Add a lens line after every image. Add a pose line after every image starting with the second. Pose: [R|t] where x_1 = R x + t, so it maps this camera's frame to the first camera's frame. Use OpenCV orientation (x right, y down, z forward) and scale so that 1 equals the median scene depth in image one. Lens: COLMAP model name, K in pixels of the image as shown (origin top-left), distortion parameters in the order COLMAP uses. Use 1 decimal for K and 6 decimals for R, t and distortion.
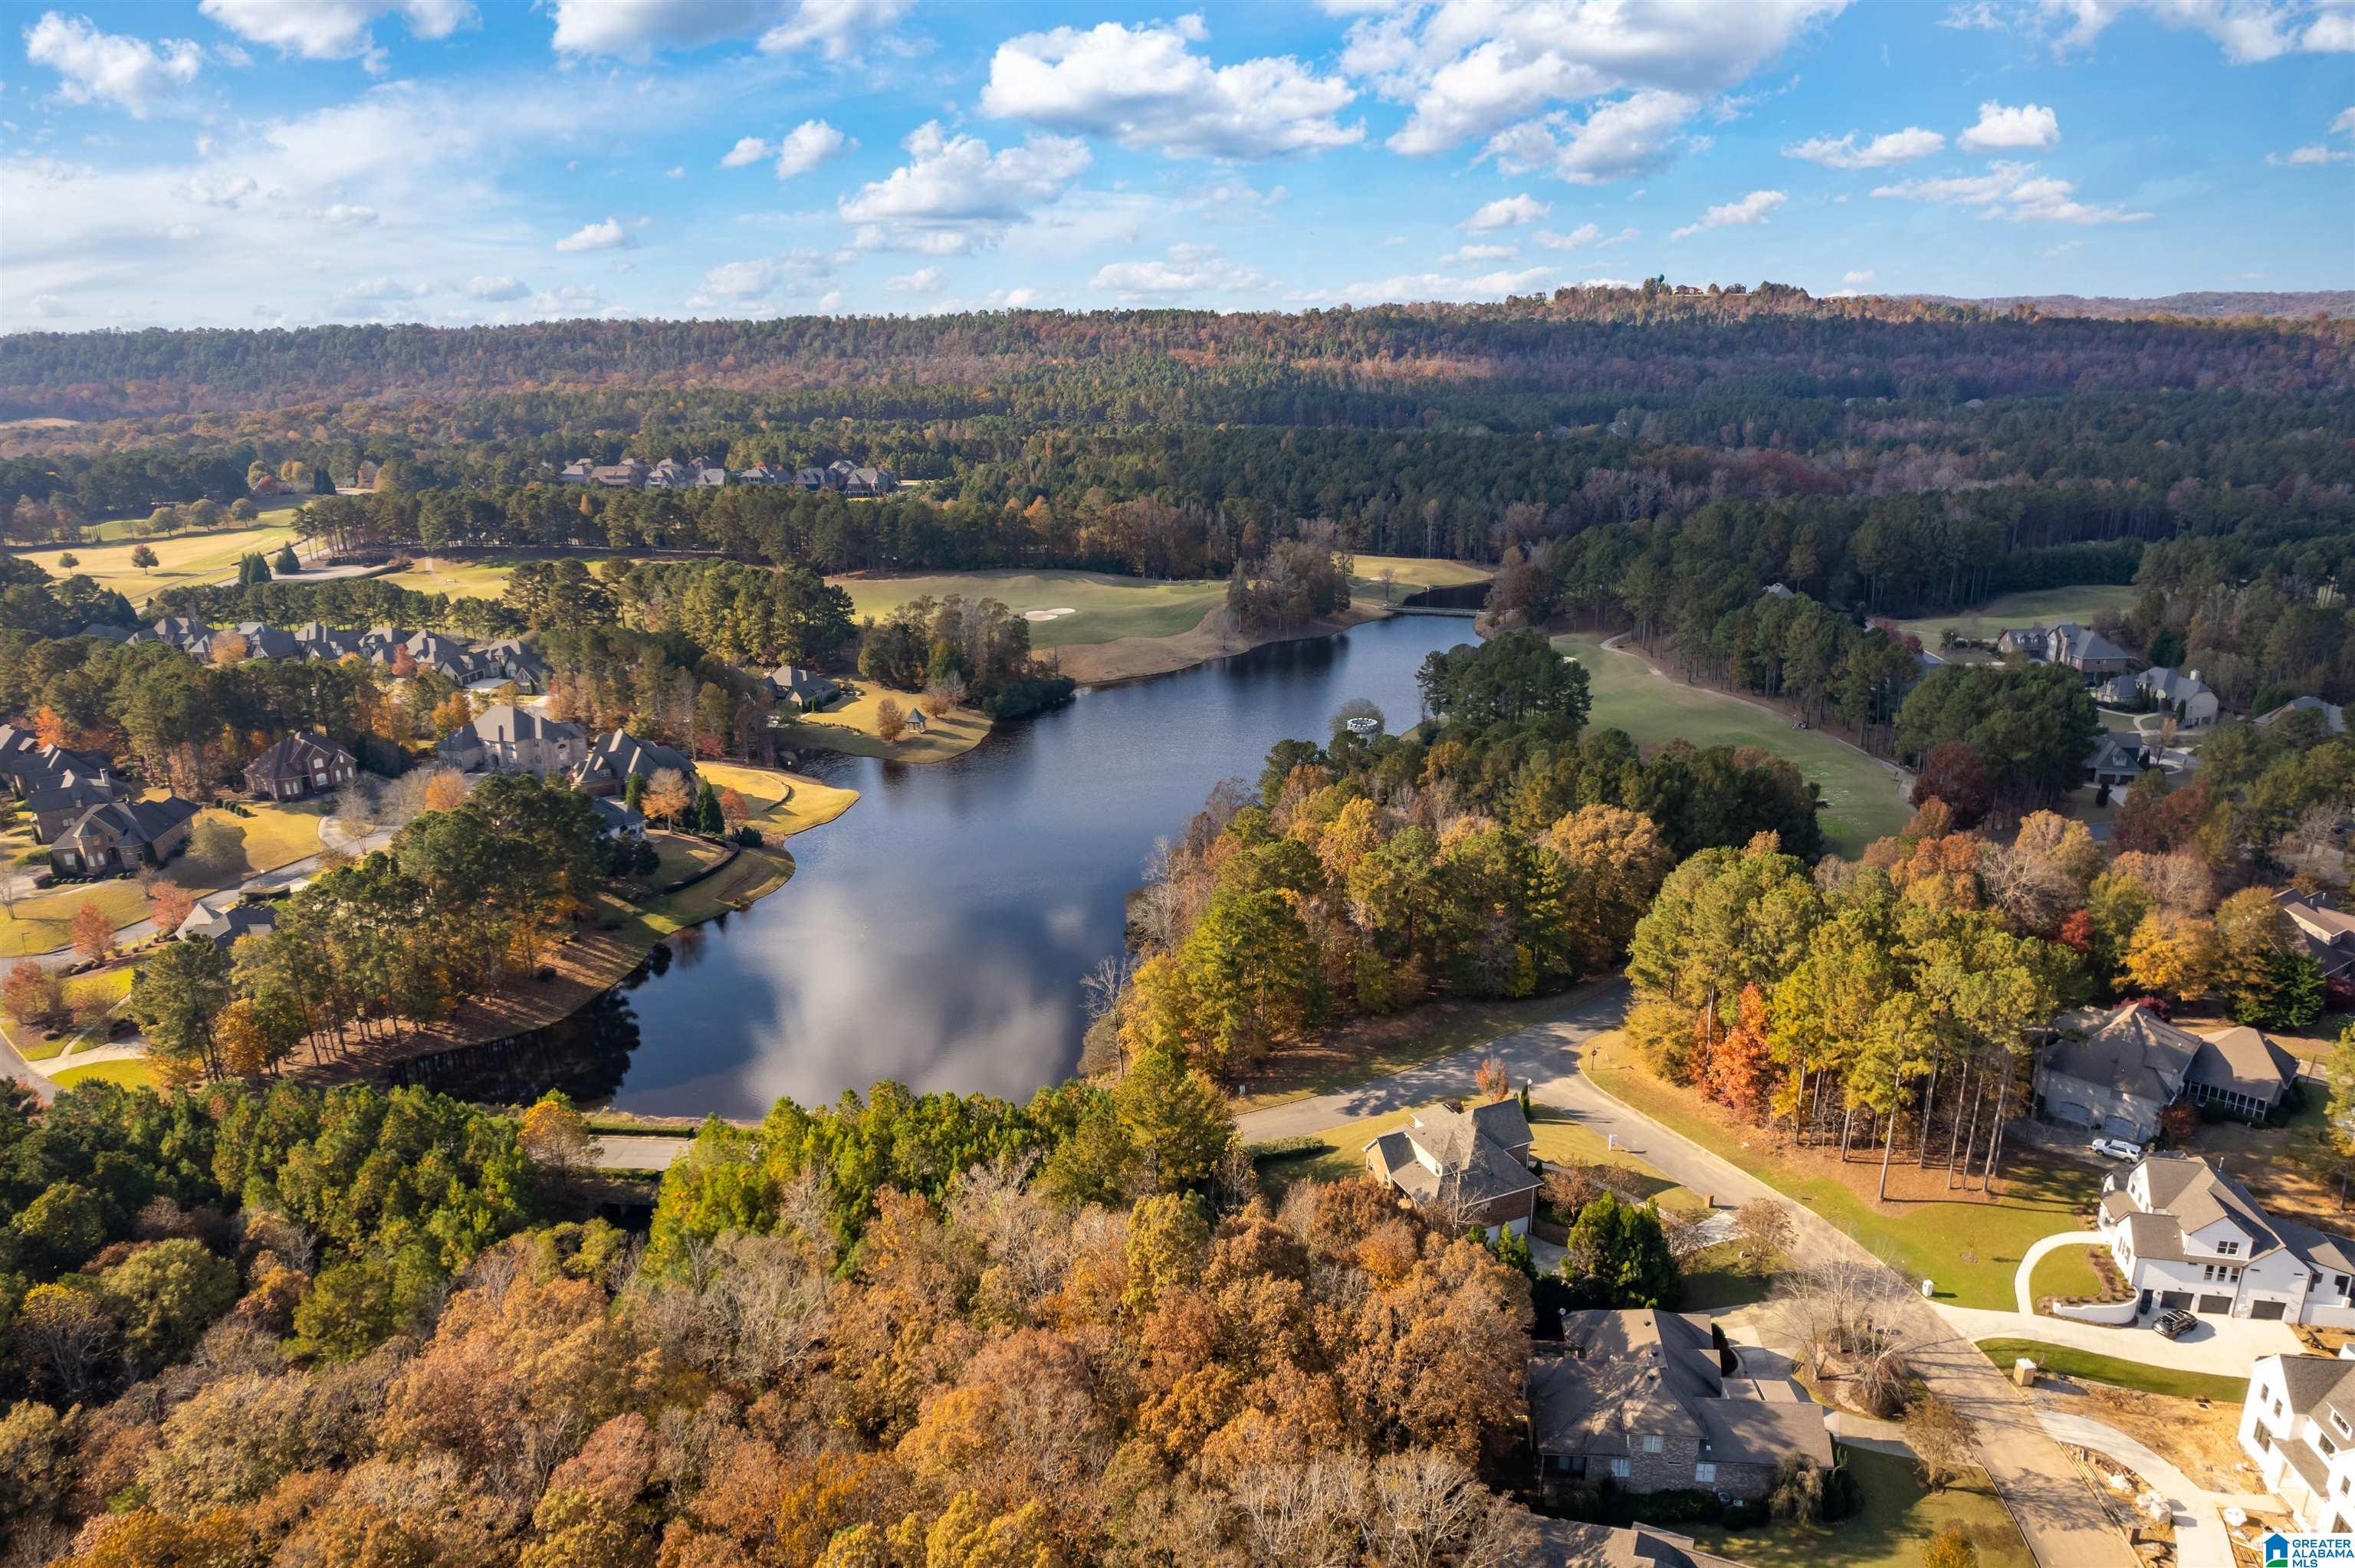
lens RADIAL K [[1518.2, 0, 1184.4], [0, 1518.2, 775.2], [0, 0, 1]] dist [-0.083430, 0.079021]
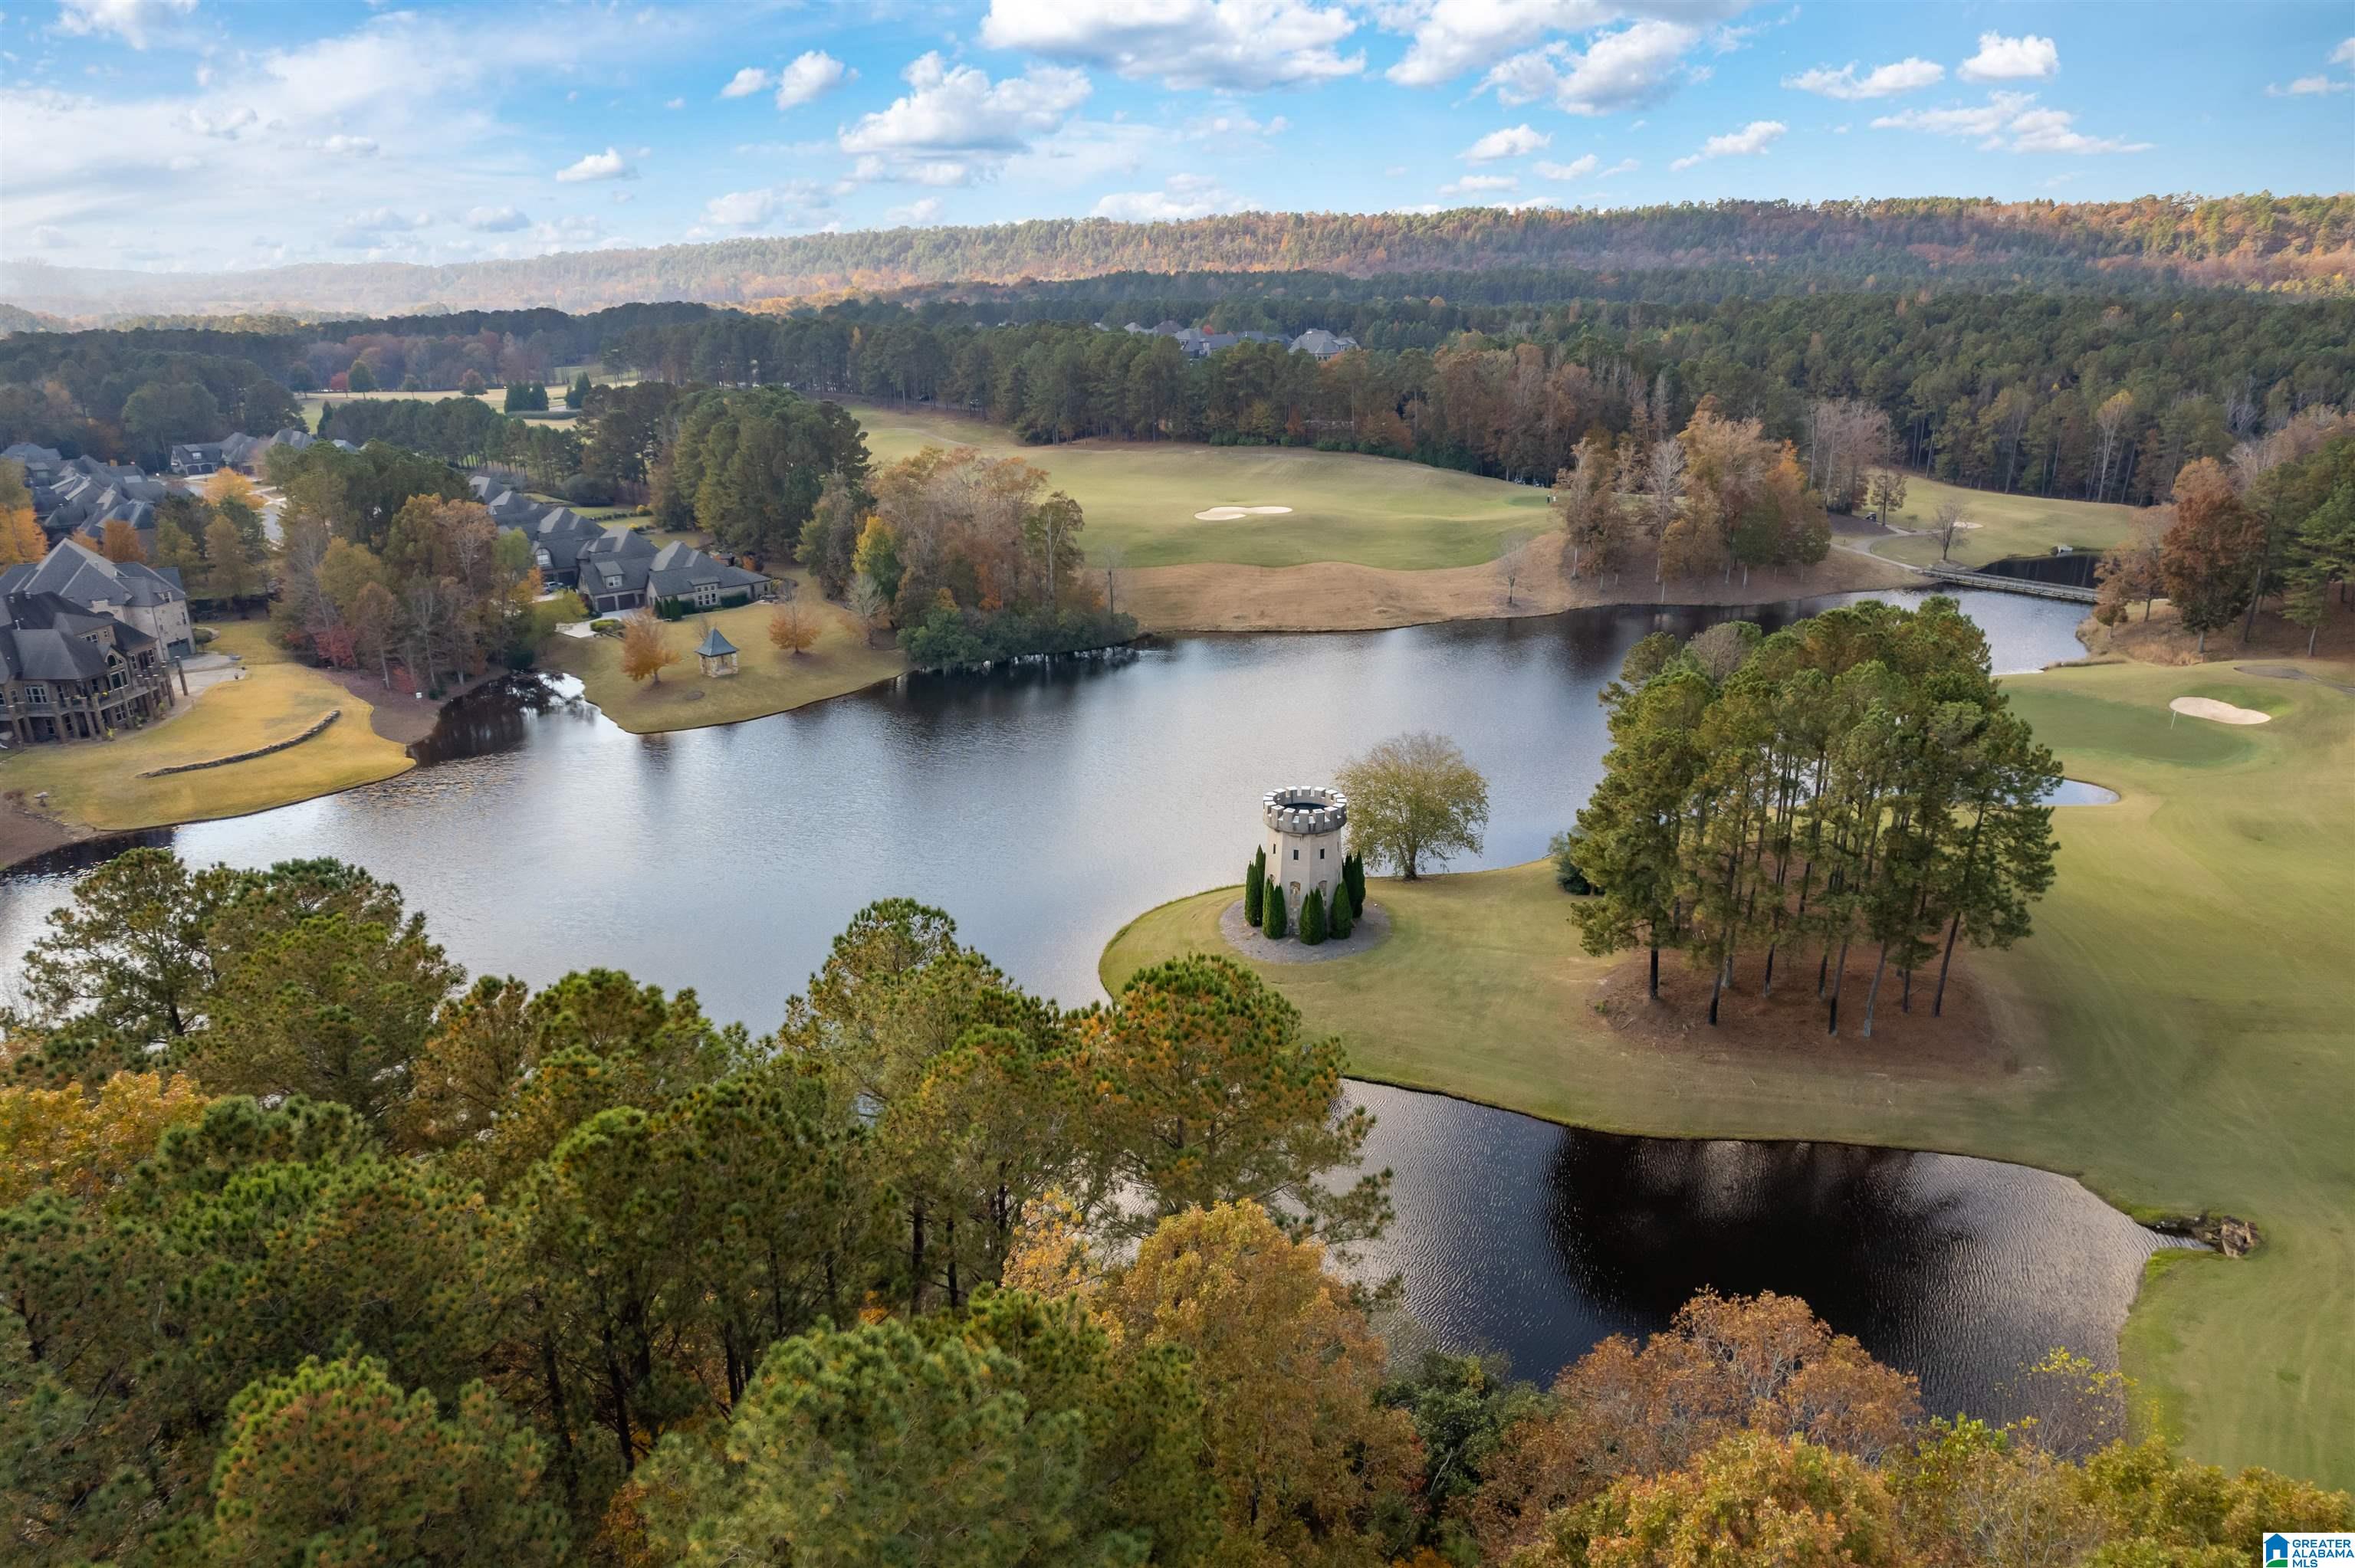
lens RADIAL K [[1518.2, 0, 1184.4], [0, 1518.2, 775.2], [0, 0, 1]] dist [-0.083430, 0.079021]
pose [[0.867244, 0.162353, -0.470670, 0.135479], [-0.147721, 0.986678, 0.068159, -0.030175], [0.475465, 0.010417, 0.879673, 0.329260]]
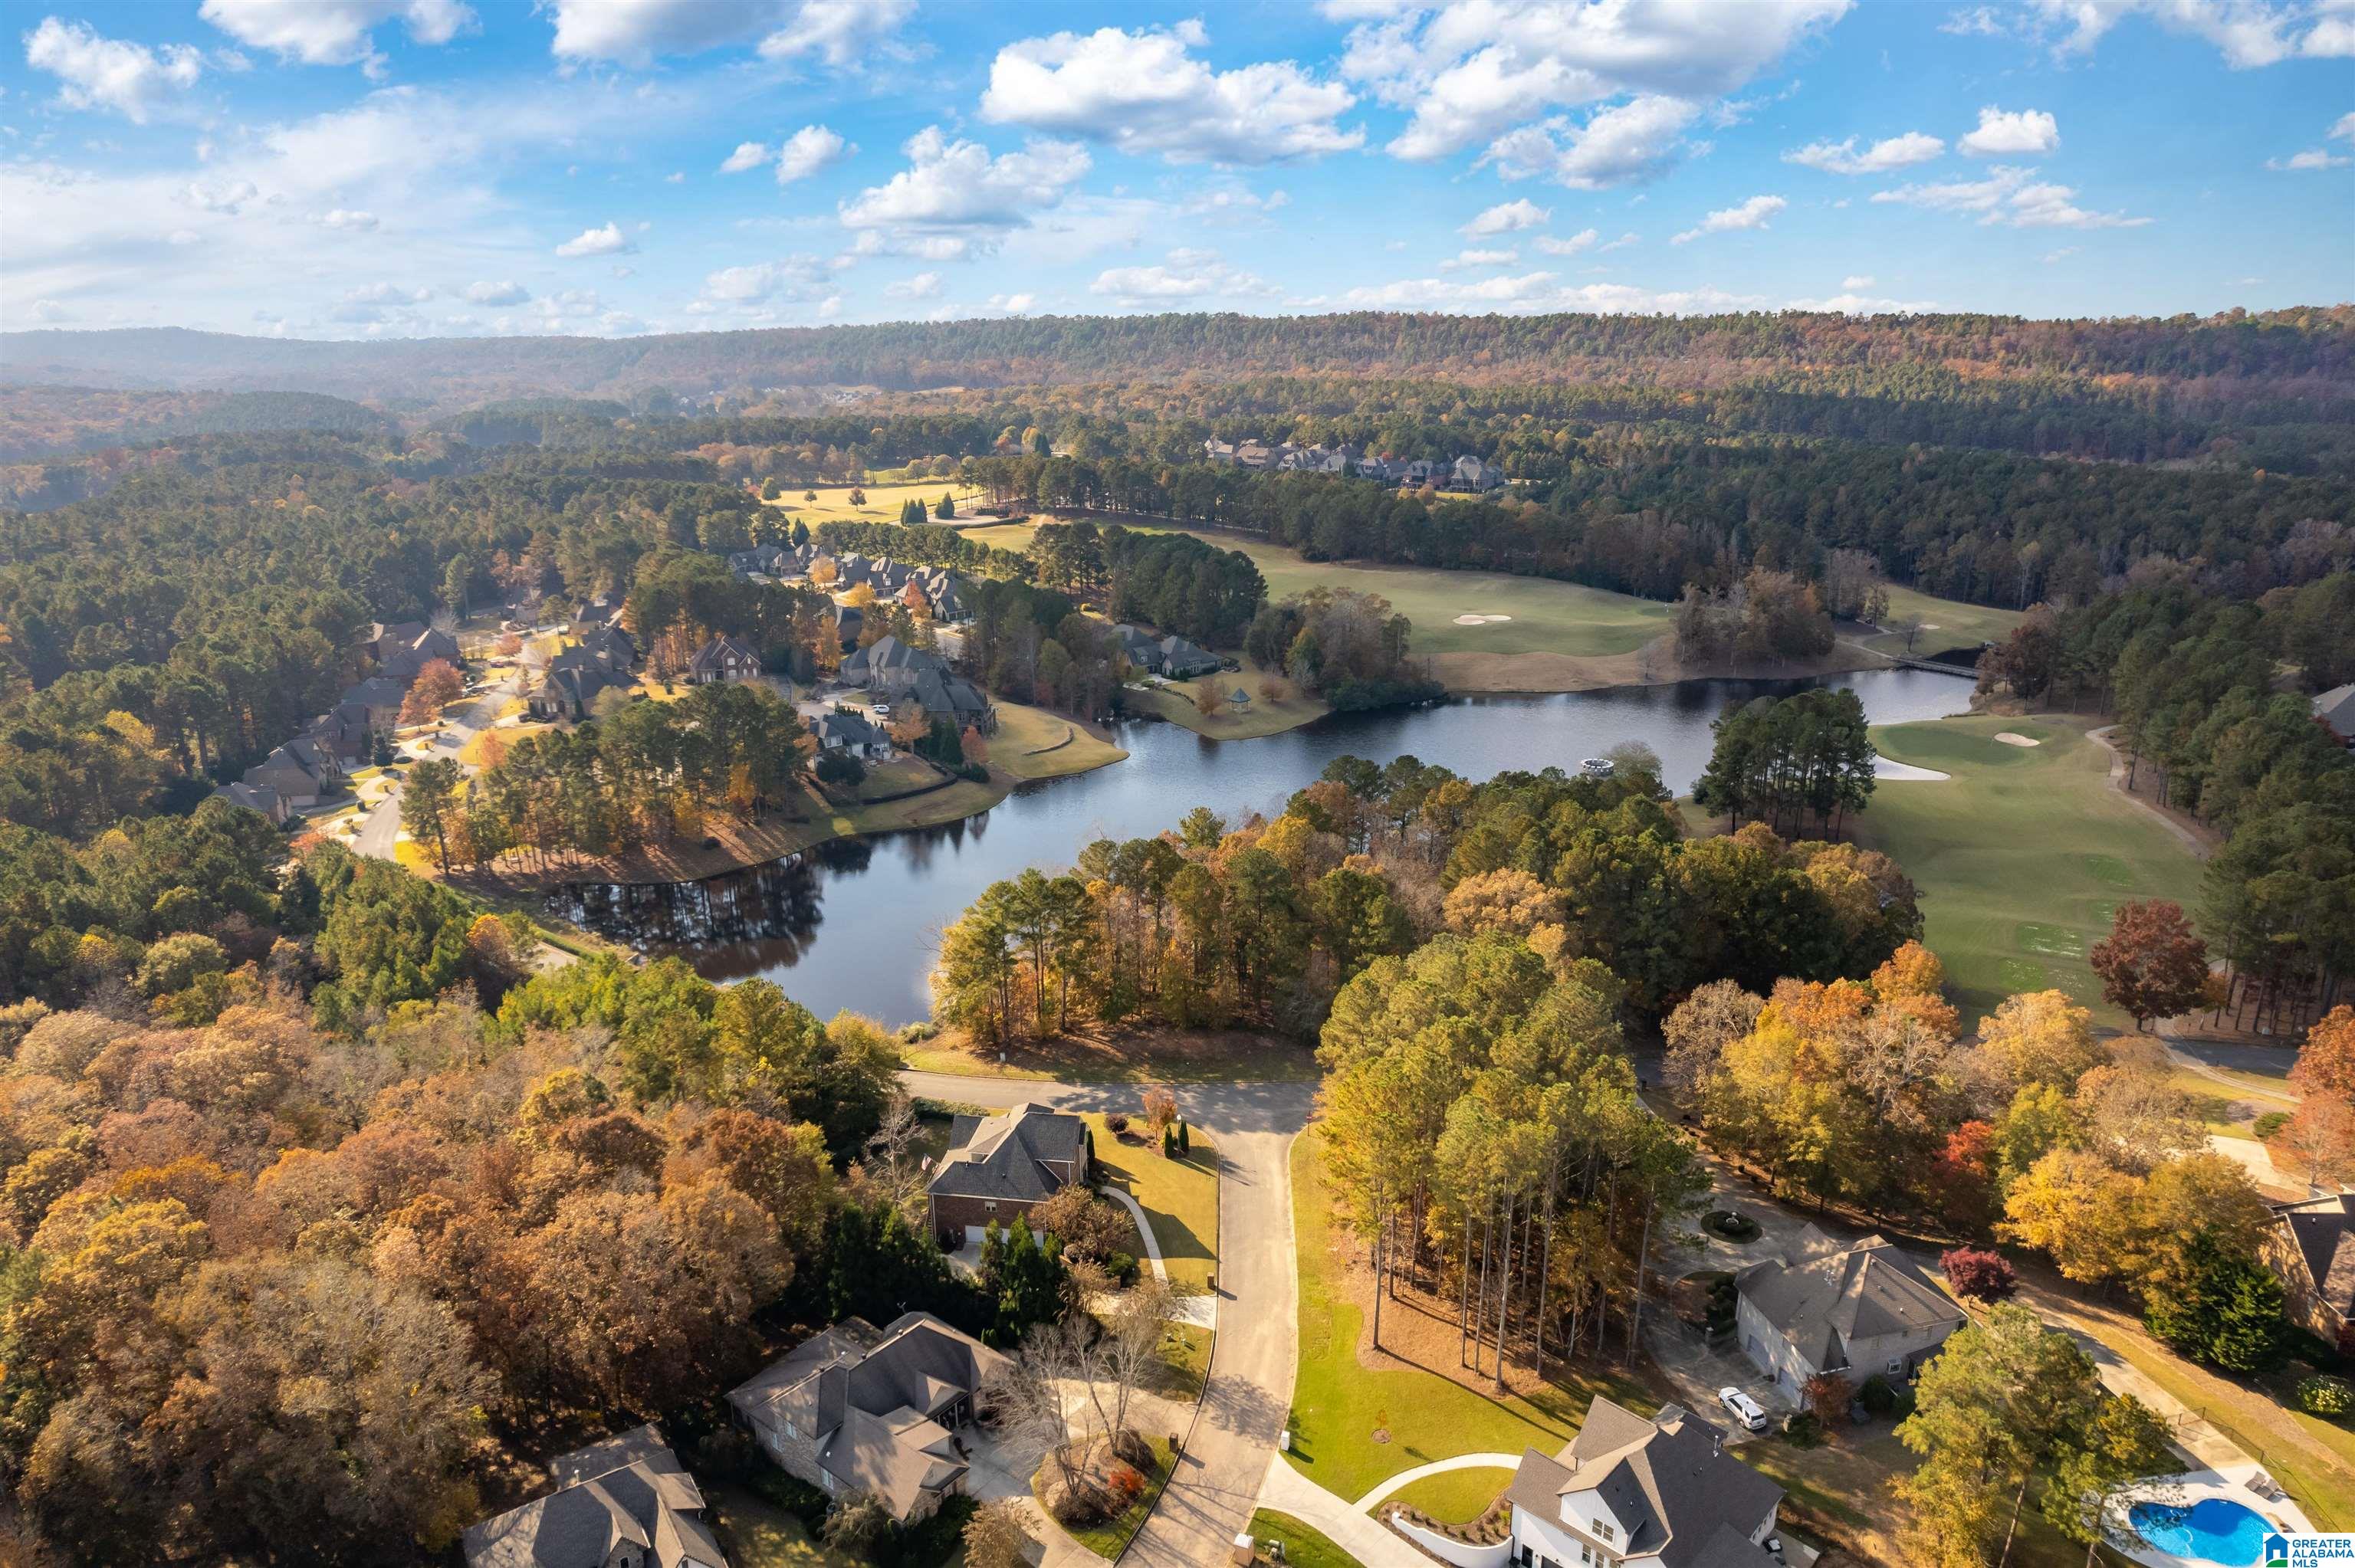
lens RADIAL K [[1518.2, 0, 1184.4], [0, 1518.2, 775.2], [0, 0, 1]] dist [-0.083430, 0.079021]
pose [[0.845322, 0.160994, -0.509424, 0.190317], [-0.159910, 0.986047, 0.046271, -0.015496], [0.509765, 0.042348, 0.859271, 0.046873]]
